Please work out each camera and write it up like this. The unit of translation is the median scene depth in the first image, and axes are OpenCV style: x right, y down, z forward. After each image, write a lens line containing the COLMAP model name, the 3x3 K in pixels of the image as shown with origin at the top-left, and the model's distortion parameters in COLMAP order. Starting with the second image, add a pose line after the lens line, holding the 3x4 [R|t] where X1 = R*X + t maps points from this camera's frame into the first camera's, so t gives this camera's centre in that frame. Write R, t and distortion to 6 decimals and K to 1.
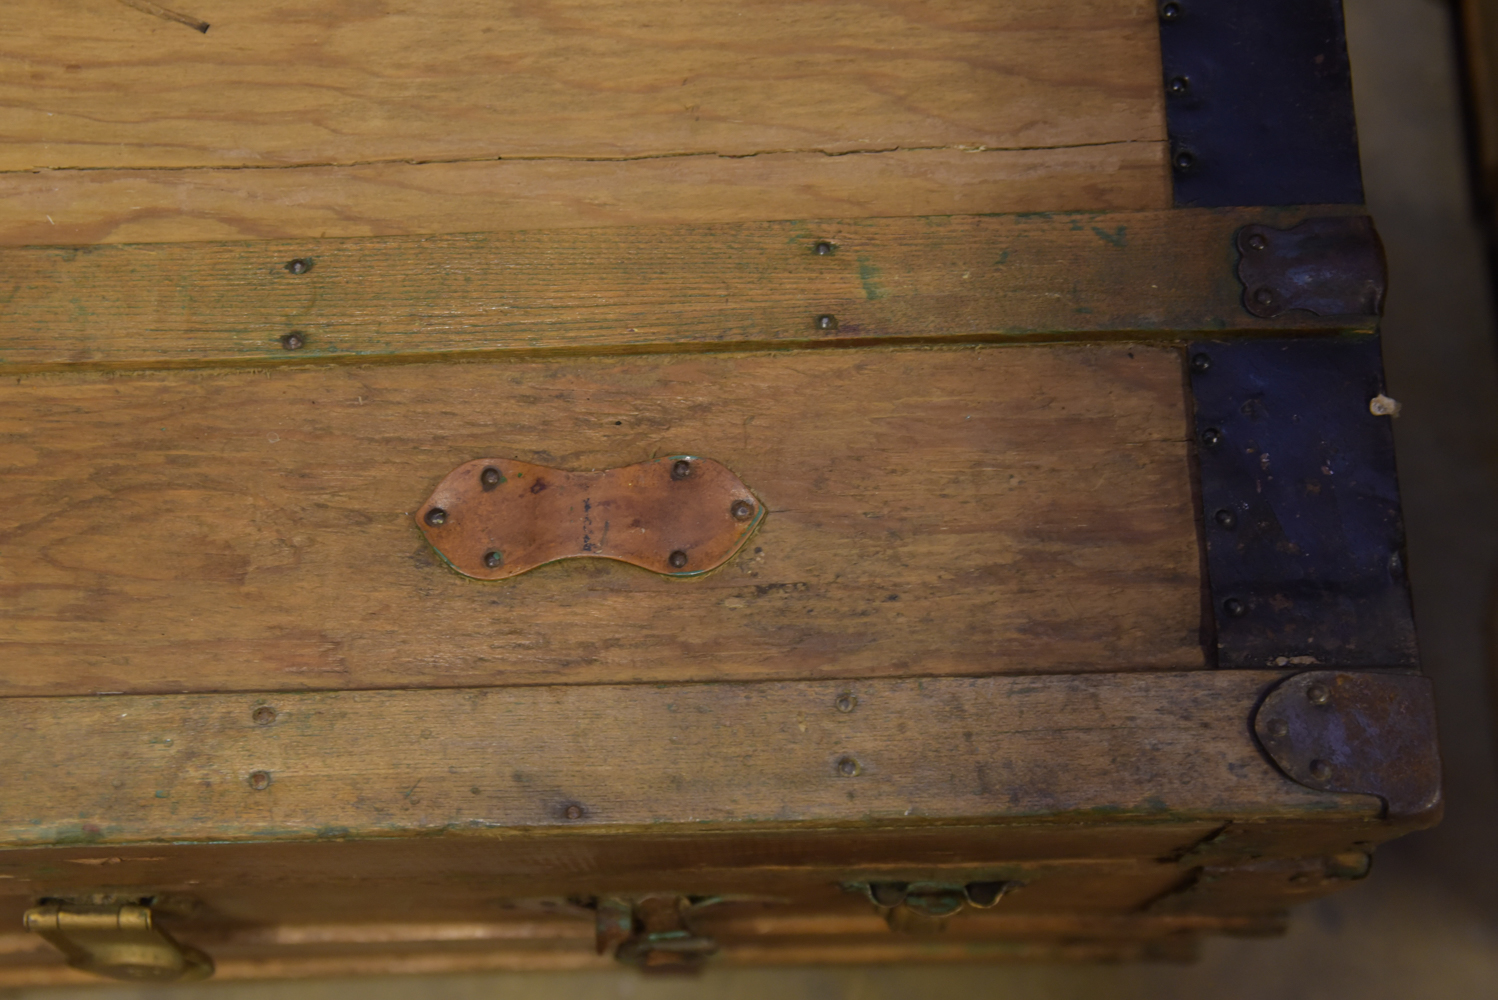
lens RADIAL K [[1978.9, 0, 756.8], [0, 1978.9, 504.0], [0, 0, 1]] dist [0.050218, 0.000000]
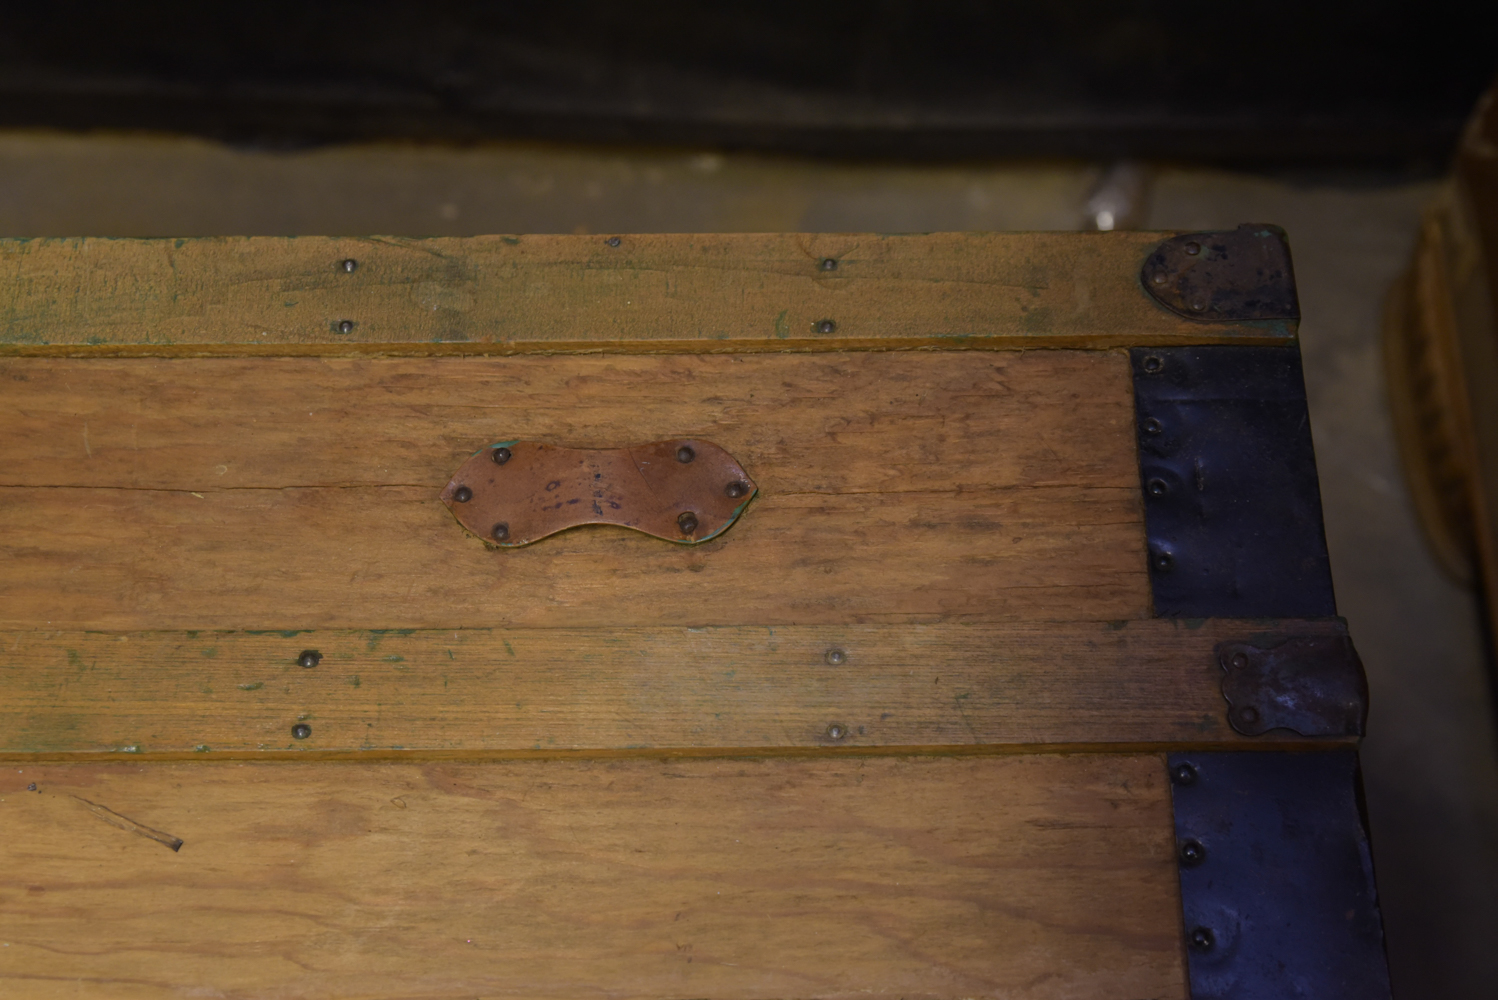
lens RADIAL K [[1978.9, 0, 747.3], [0, 1978.9, 500.1], [0, 0, 1]] dist [0.050218, 0.000000]
pose [[0.999773, 0.016561, -0.013441, 0.006580], [-0.018520, 0.986627, -0.161937, -0.261606], [0.010579, 0.162149, 0.986710, 0.034737]]
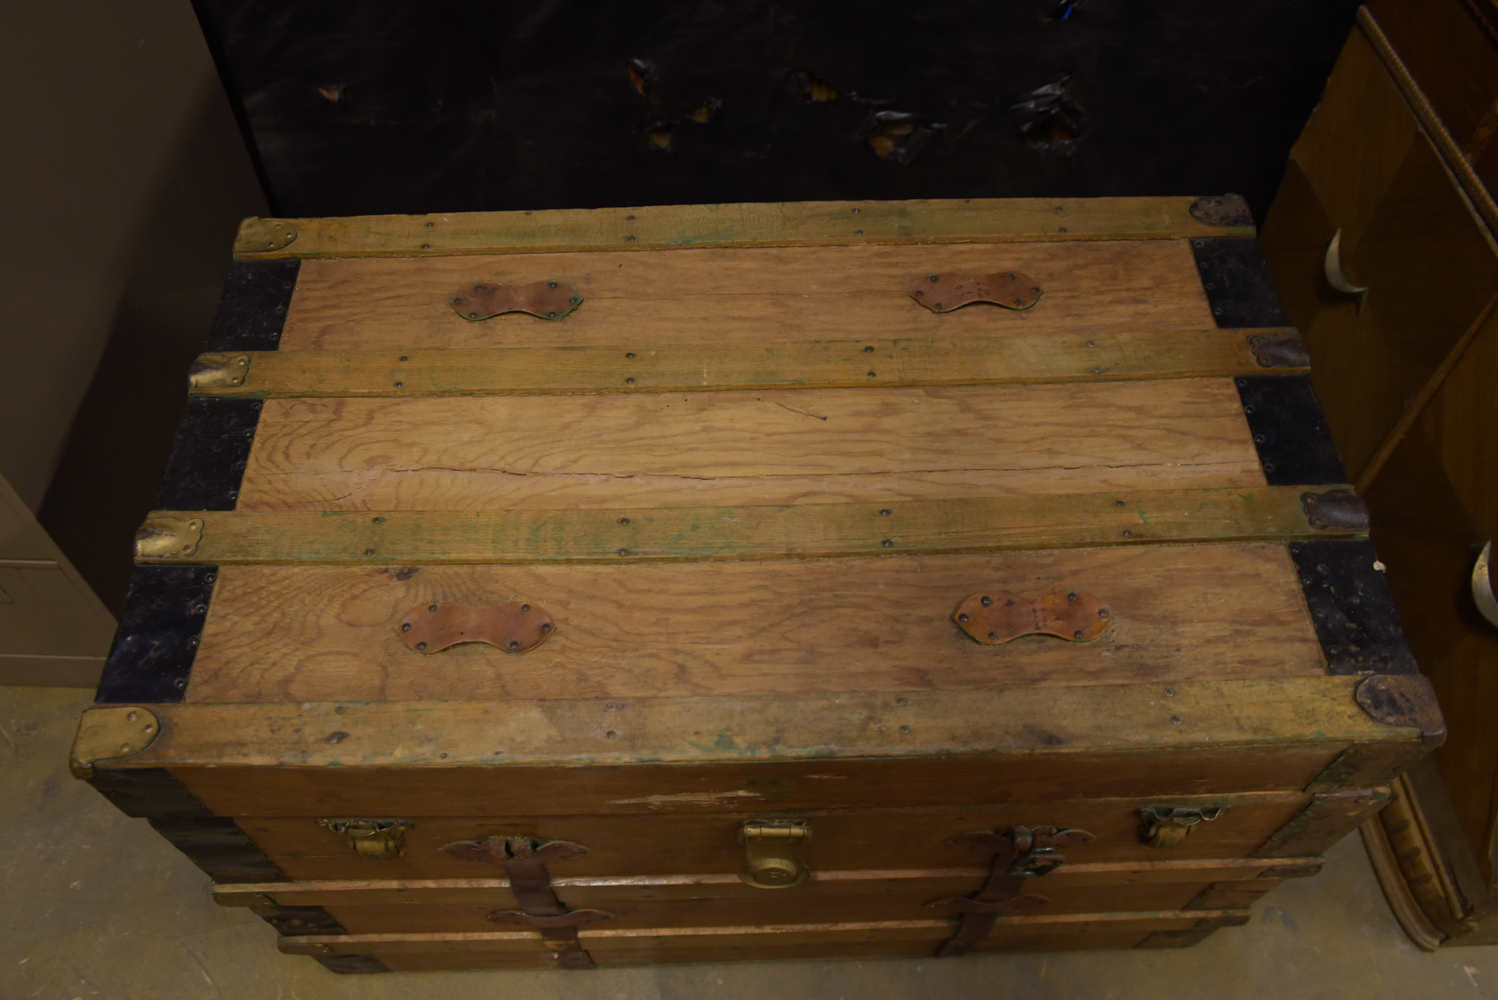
lens RADIAL K [[1169.4, 0, 740.4], [0, 1169.4, 519.5], [0, 0, 1]] dist [-0.101734, 0.075215]
pose [[0.999991, -0.003604, 0.002259, -0.388430], [0.004103, 0.957311, -0.289030, 0.256979], [-0.001121, 0.289037, 0.957317, -0.231407]]
